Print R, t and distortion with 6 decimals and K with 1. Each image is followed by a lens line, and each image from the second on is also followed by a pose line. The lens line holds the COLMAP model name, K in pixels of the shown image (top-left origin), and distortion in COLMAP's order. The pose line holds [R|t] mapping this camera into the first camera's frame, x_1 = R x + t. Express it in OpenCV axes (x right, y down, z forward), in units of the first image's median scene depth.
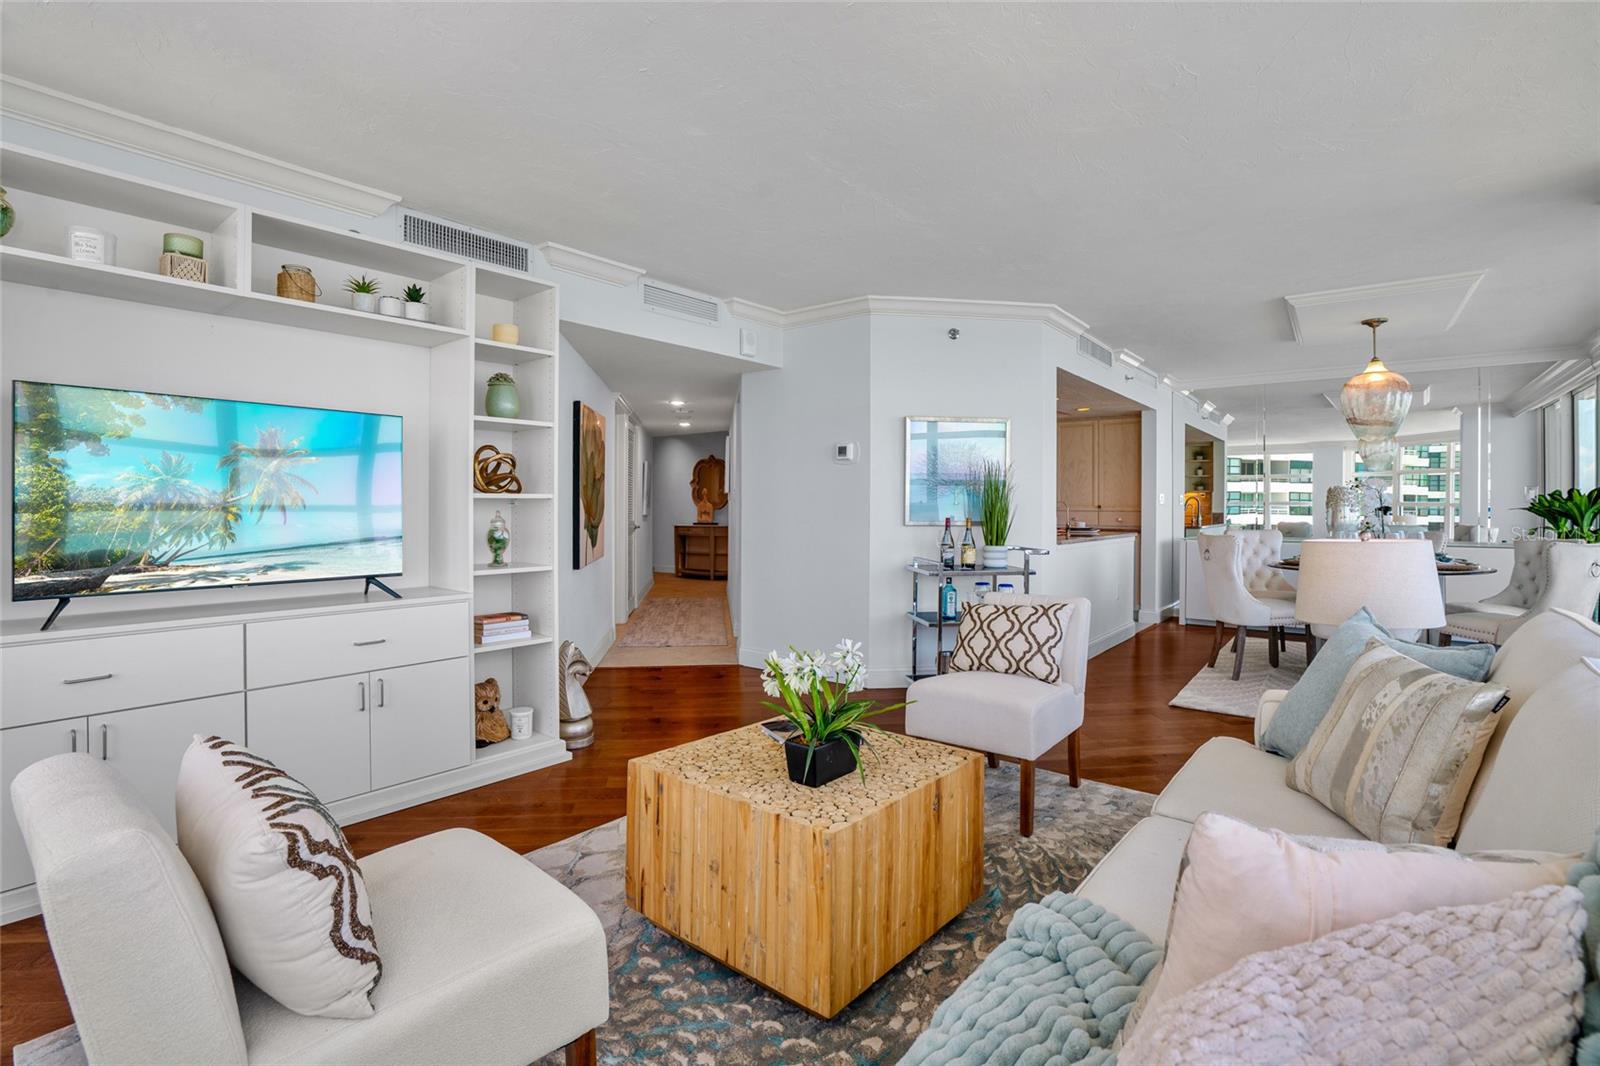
lens RADIAL K [[770.4, 0, 800.0], [0, 770.4, 533.0], [0, 0, 1]] dist [-0.016762, -0.000060]
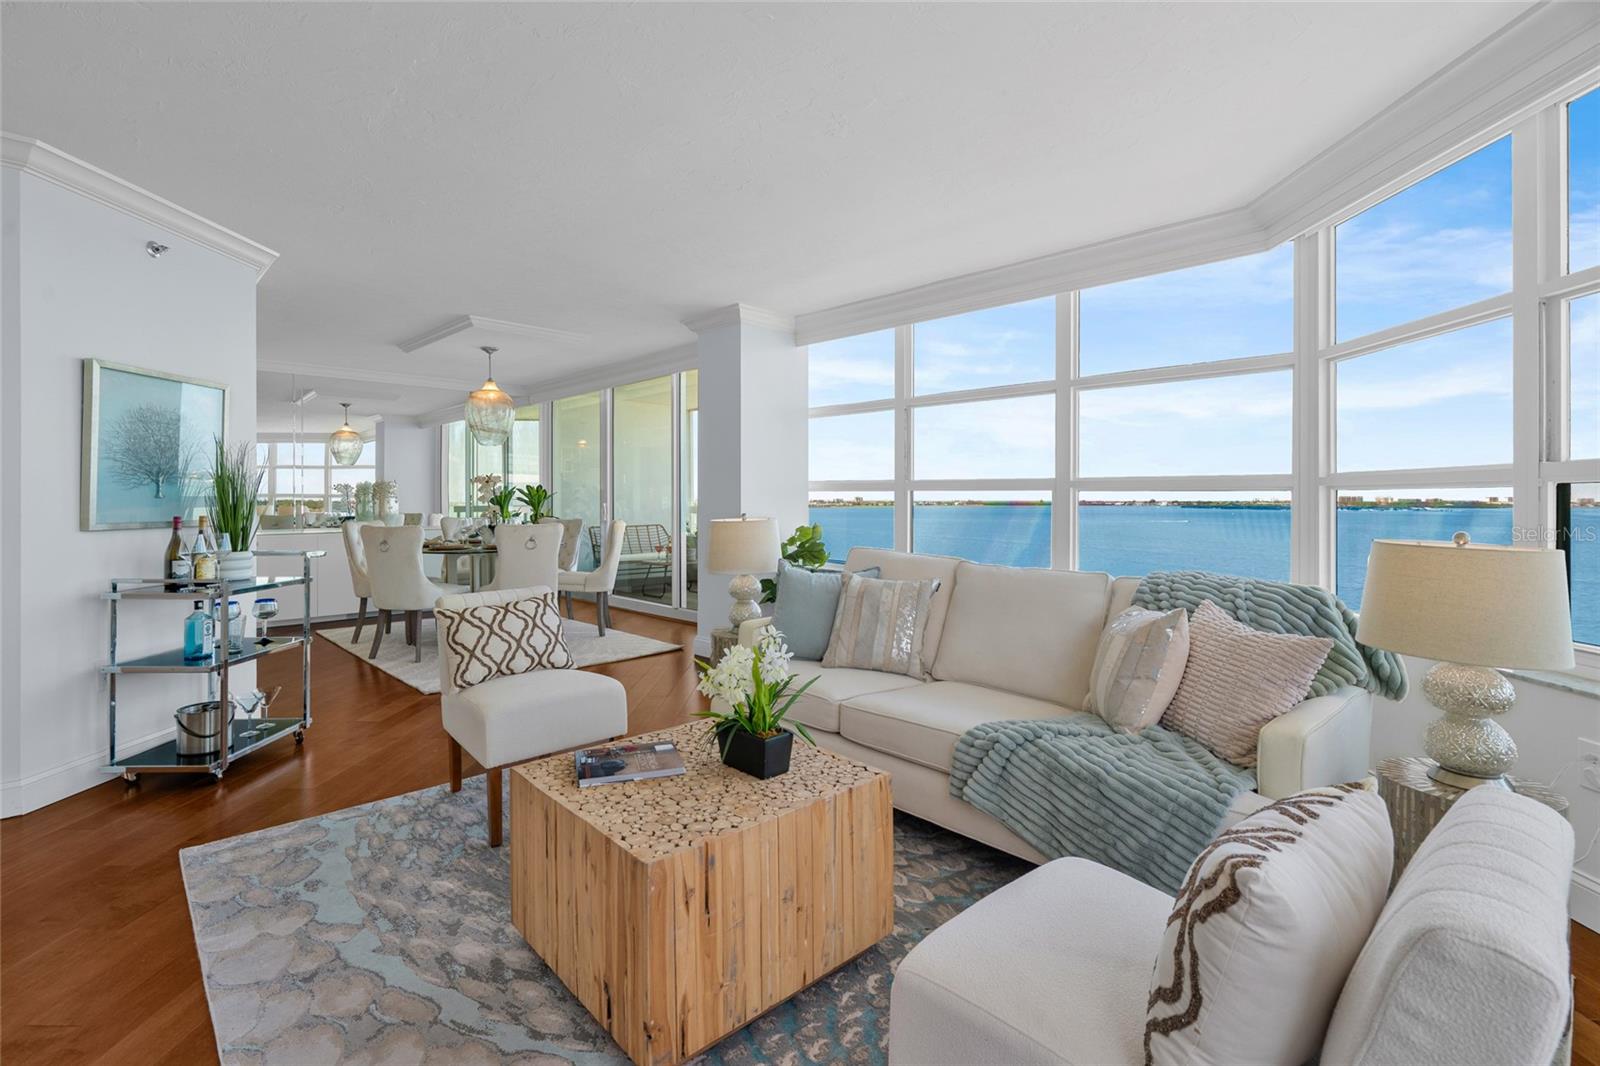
lens RADIAL K [[758.8, 0, 792.1], [0, 758.8, 502.3], [0, 0, 1]] dist [0.002995, 0.000456]
pose [[0.109479, -0.009109, 0.993947, -0.633920], [0.036504, 0.999320, 0.005137, -0.022418], [-0.993319, 0.035721, 0.109737, 0.557160]]
